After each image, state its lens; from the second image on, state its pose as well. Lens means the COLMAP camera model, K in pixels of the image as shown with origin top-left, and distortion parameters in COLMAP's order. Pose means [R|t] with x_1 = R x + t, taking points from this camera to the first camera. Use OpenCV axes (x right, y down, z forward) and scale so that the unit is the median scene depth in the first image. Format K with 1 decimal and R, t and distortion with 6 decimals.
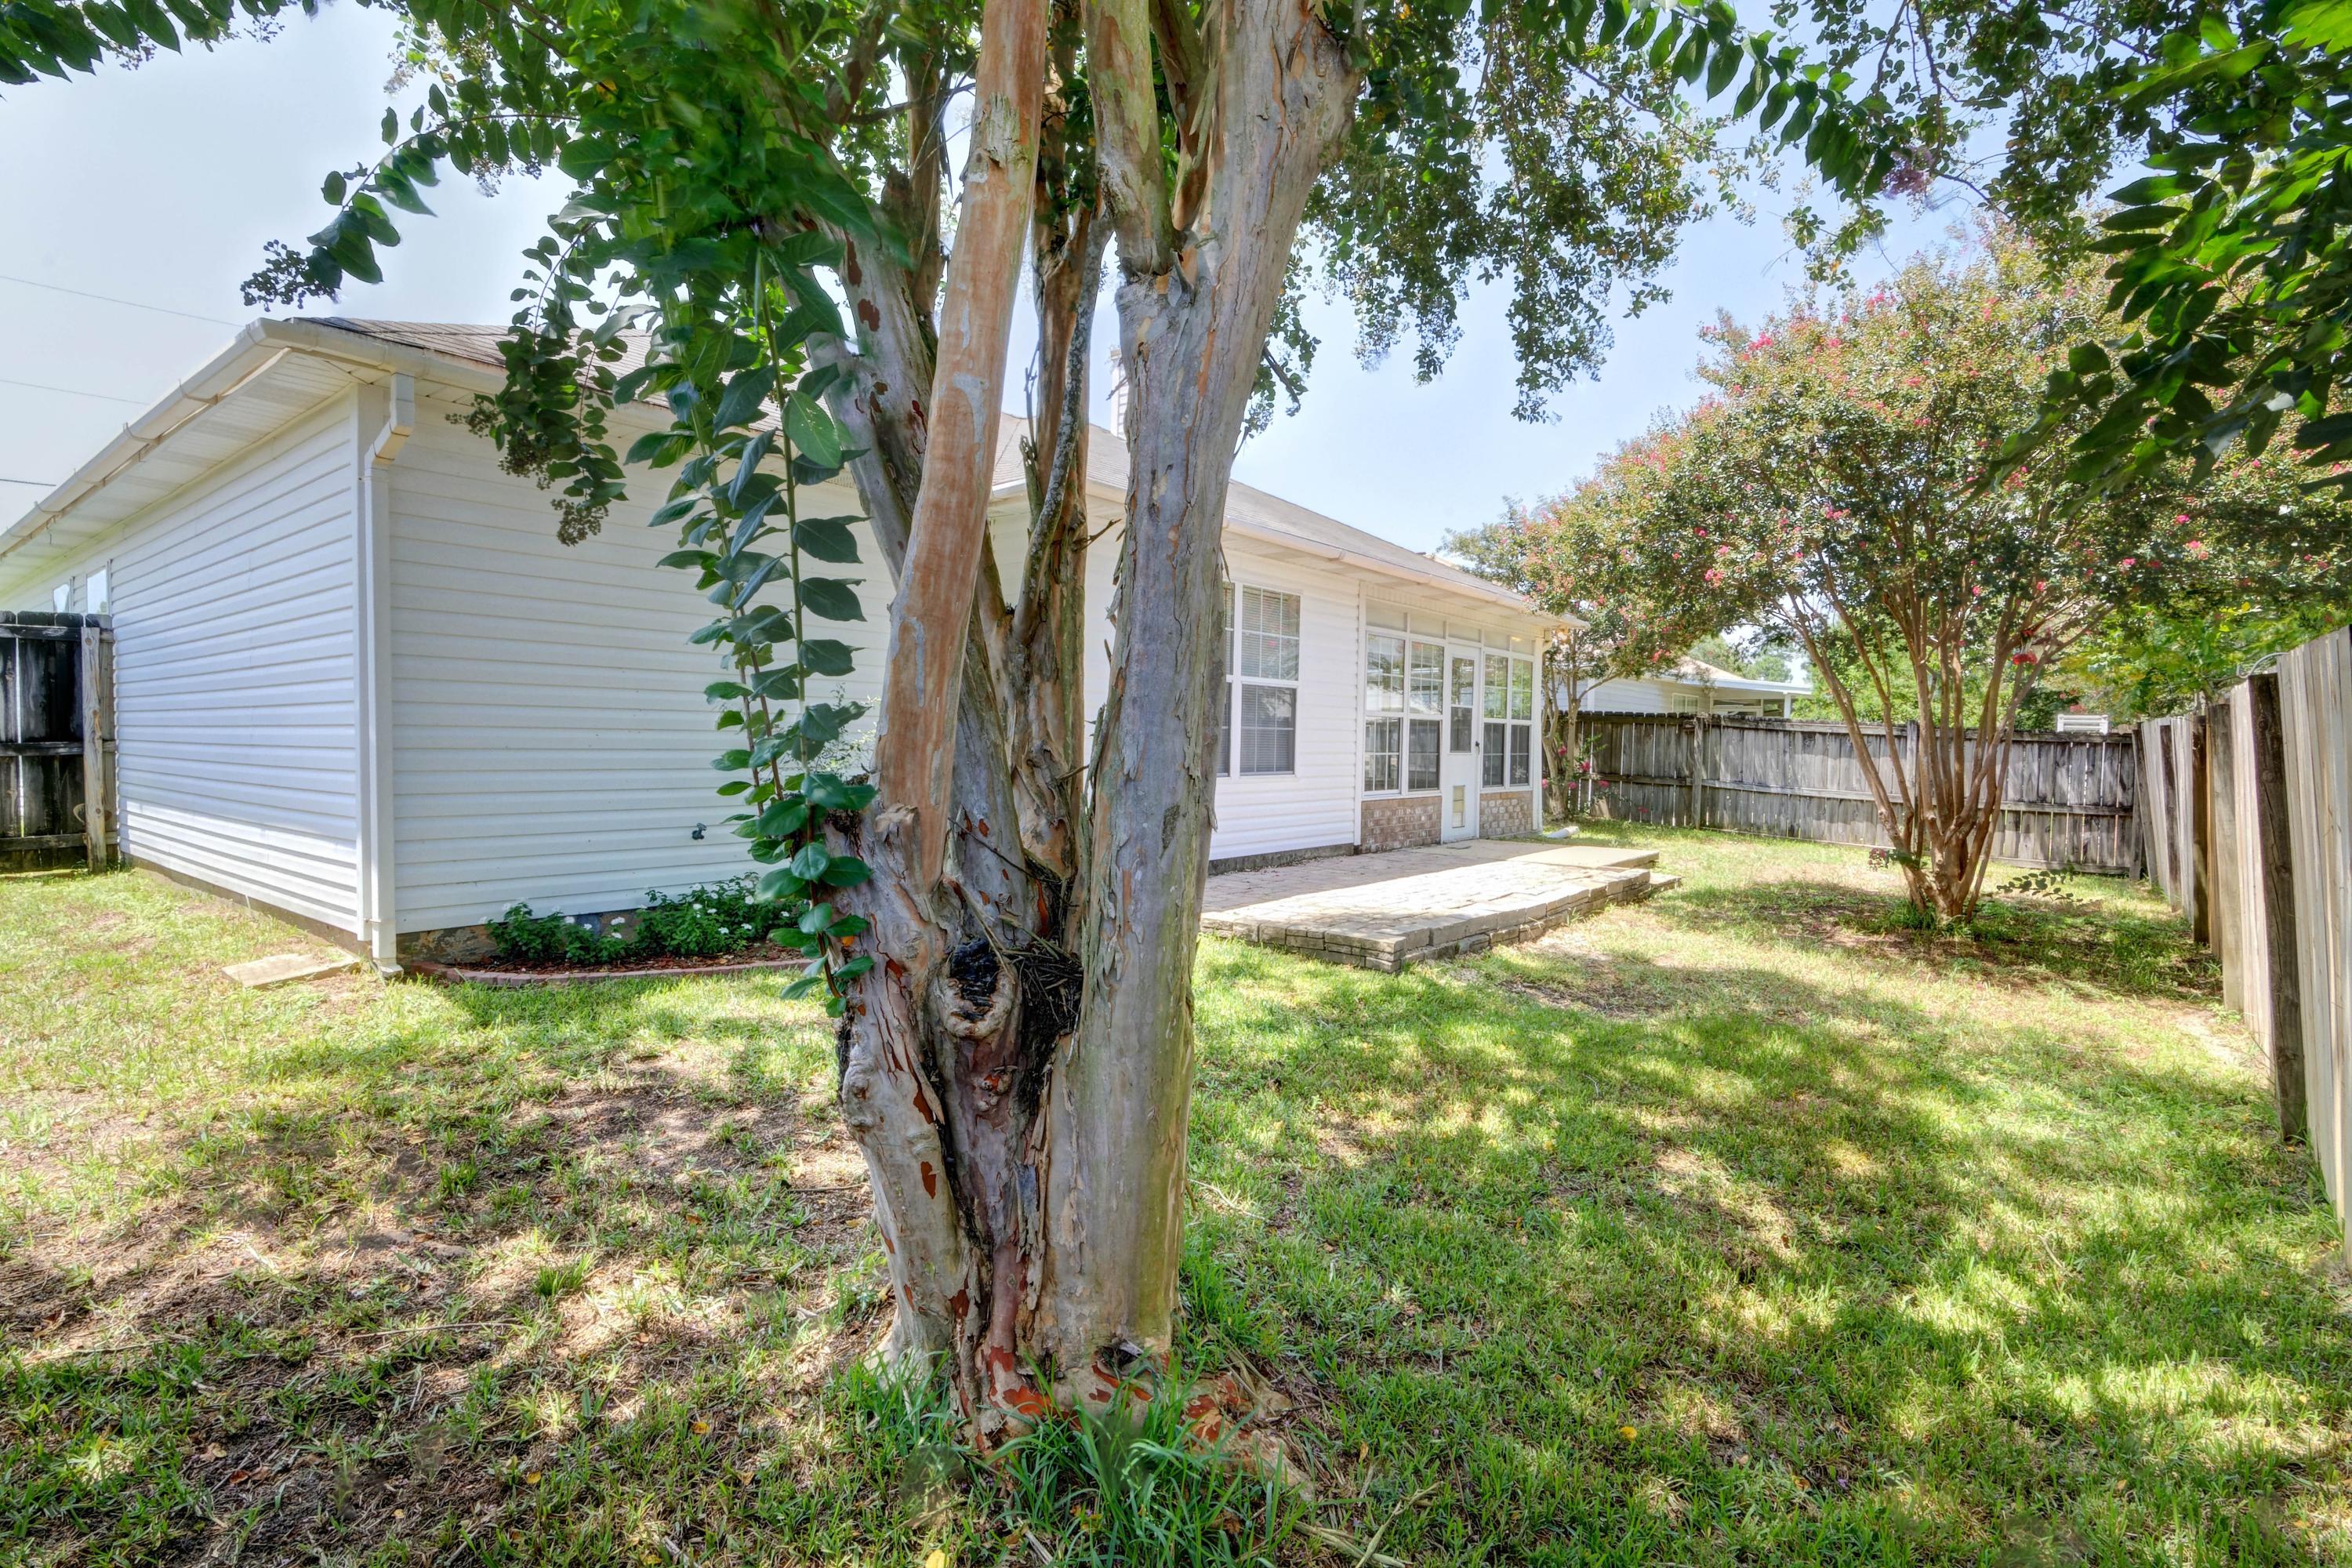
lens RADIAL K [[1147.1, 0, 1176.0], [0, 1147.1, 784.0], [0, 0, 1]] dist [0.003446, -0.000354]
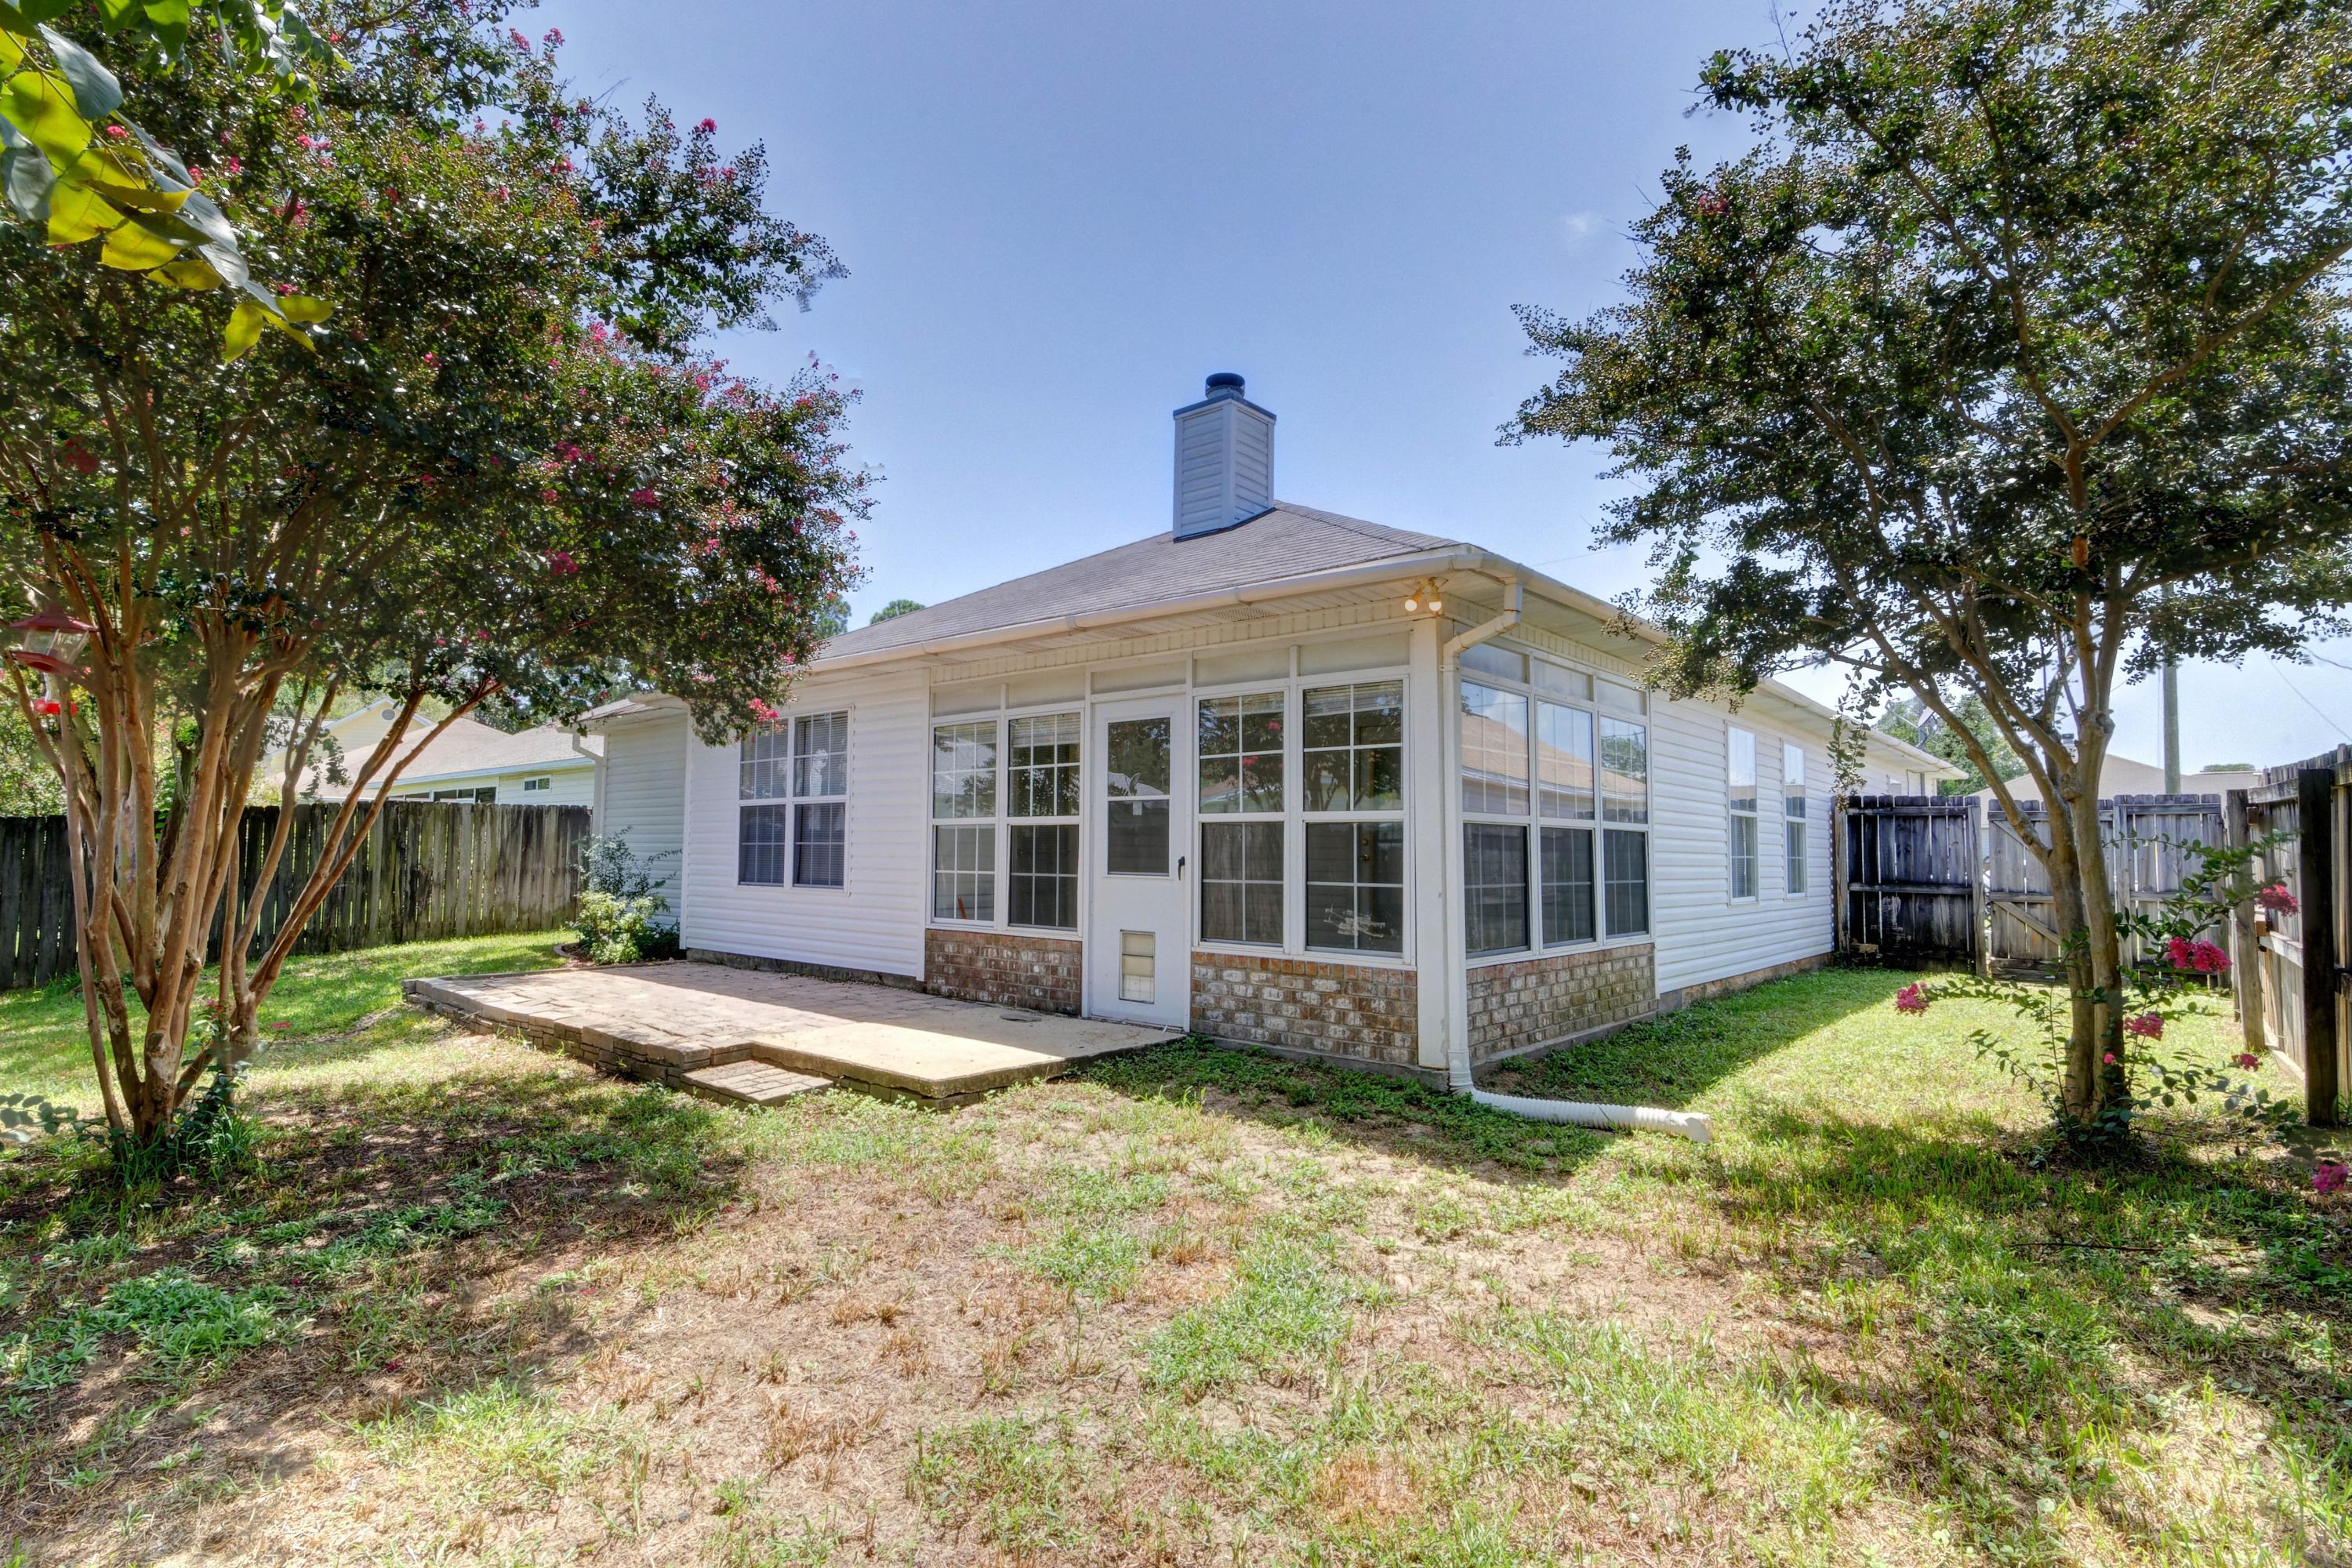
lens RADIAL K [[1147.1, 0, 1176.0], [0, 1147.1, 784.0], [0, 0, 1]] dist [0.003446, -0.000354]
pose [[-0.033245, -0.091875, -0.995215, 0.980633], [-0.065681, 0.993814, -0.089551, -0.025840], [0.997287, 0.062389, -0.039074, 1.198996]]
